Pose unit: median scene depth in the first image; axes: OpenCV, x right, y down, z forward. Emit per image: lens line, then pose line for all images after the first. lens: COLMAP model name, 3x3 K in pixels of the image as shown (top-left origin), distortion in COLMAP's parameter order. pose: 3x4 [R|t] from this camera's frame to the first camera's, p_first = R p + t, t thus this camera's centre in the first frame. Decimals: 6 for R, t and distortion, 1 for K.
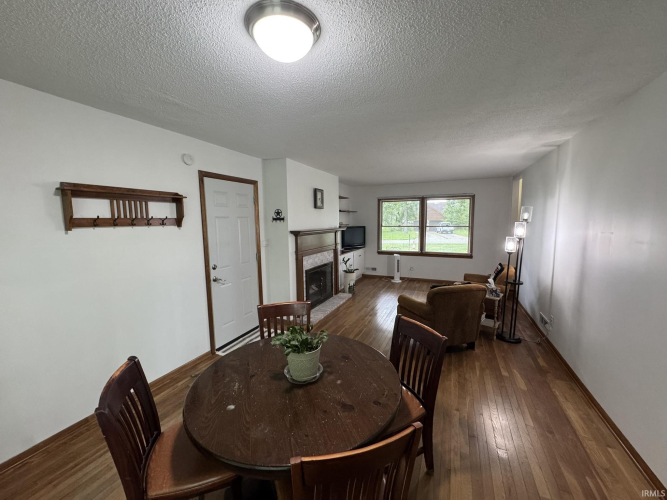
lens RADIAL K [[265.1, 0, 333.1], [0, 265.1, 249.4], [0, 0, 1]] dist [-0.002571, 0.000360]
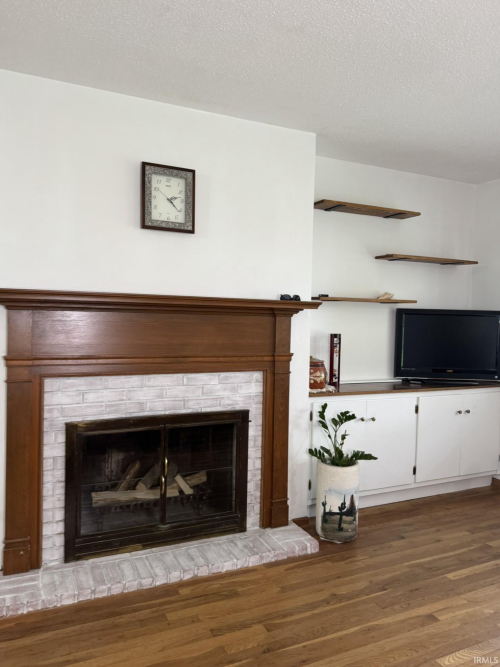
lens RADIAL K [[484.1, 0, 250.0], [0, 484.1, 333.5], [0, 0, 1]] dist [0.086054, -0.115123]
pose [[0.756978, 0.056477, -0.650995, 0.450215], [-0.104928, 0.993836, -0.035790, -0.028726], [0.644961, 0.095400, 0.758238, 0.737056]]
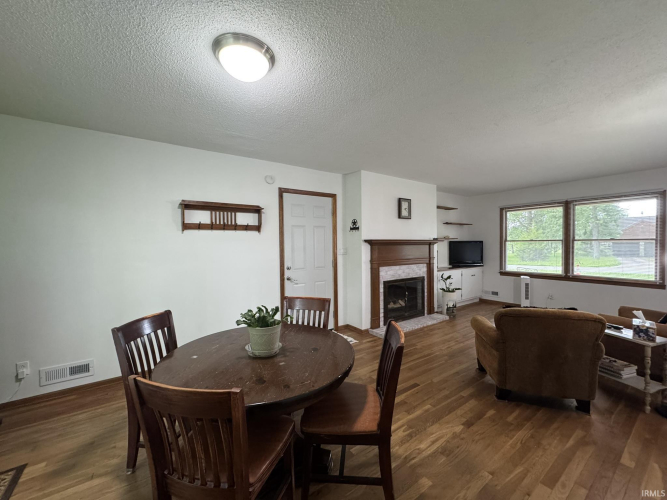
lens RADIAL K [[265.1, 0, 333.1], [0, 265.1, 249.4], [0, 0, 1]] dist [-0.002571, 0.000360]
pose [[0.860968, 0.014416, -0.508454, 0.243603], [-0.056920, 0.996051, -0.068142, 0.041677], [0.505464, 0.087609, 0.858389, 0.064045]]
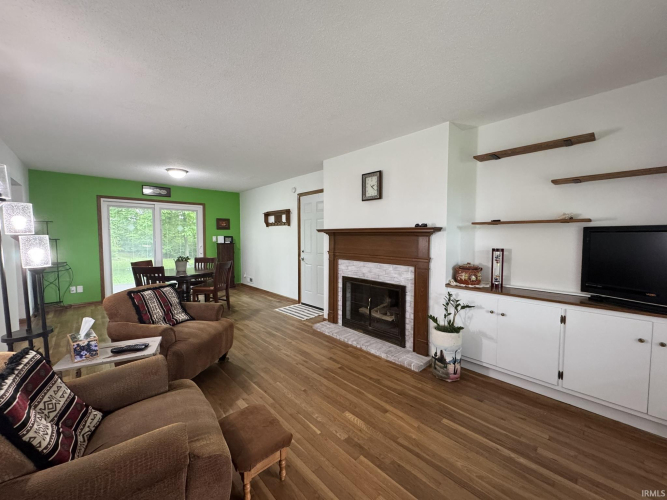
lens RADIAL K [[265.1, 0, 333.1], [0, 265.1, 249.4], [0, 0, 1]] dist [-0.002571, 0.000360]
pose [[-0.382533, 0.060065, -0.921987, 0.741129], [-0.097473, 0.989693, 0.104917, -0.100037], [0.918786, 0.130003, -0.372735, 1.355926]]
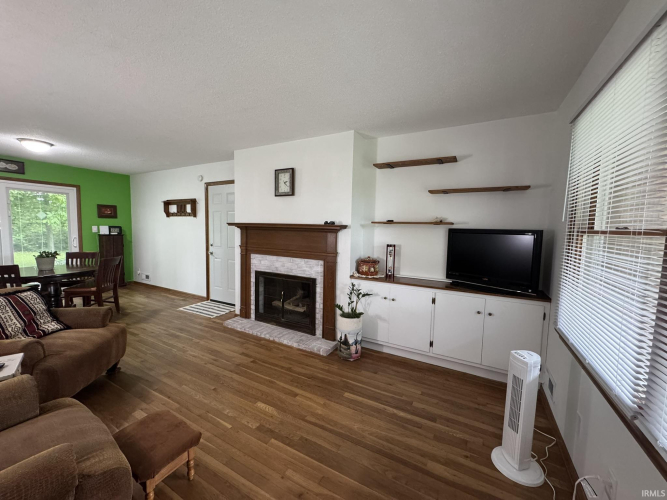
lens RADIAL K [[265.1, 0, 333.1], [0, 265.1, 249.4], [0, 0, 1]] dist [-0.002571, 0.000360]
pose [[-0.077637, 0.090283, -0.992885, 0.766656], [-0.131102, 0.986319, 0.099938, -0.113818], [0.988324, 0.137928, -0.064738, 1.369836]]
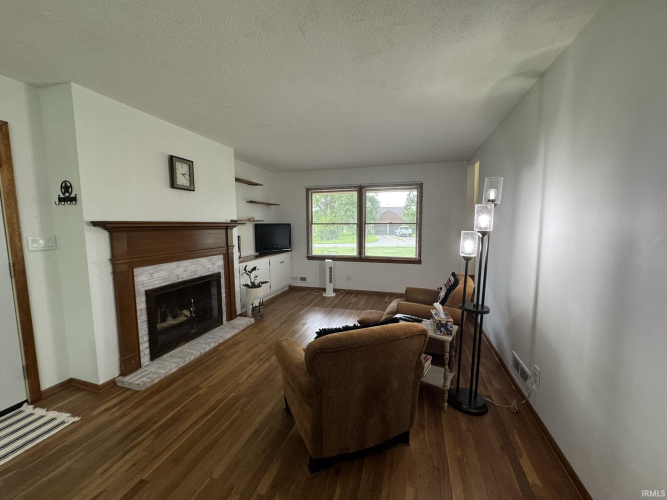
lens RADIAL K [[265.1, 0, 333.1], [0, 265.1, 249.4], [0, 0, 1]] dist [-0.002571, 0.000360]
pose [[0.991249, -0.006418, 0.131852, 0.246690], [0.008455, 0.999853, -0.014896, -0.000209], [-0.131737, 0.015880, 0.991158, 0.381988]]
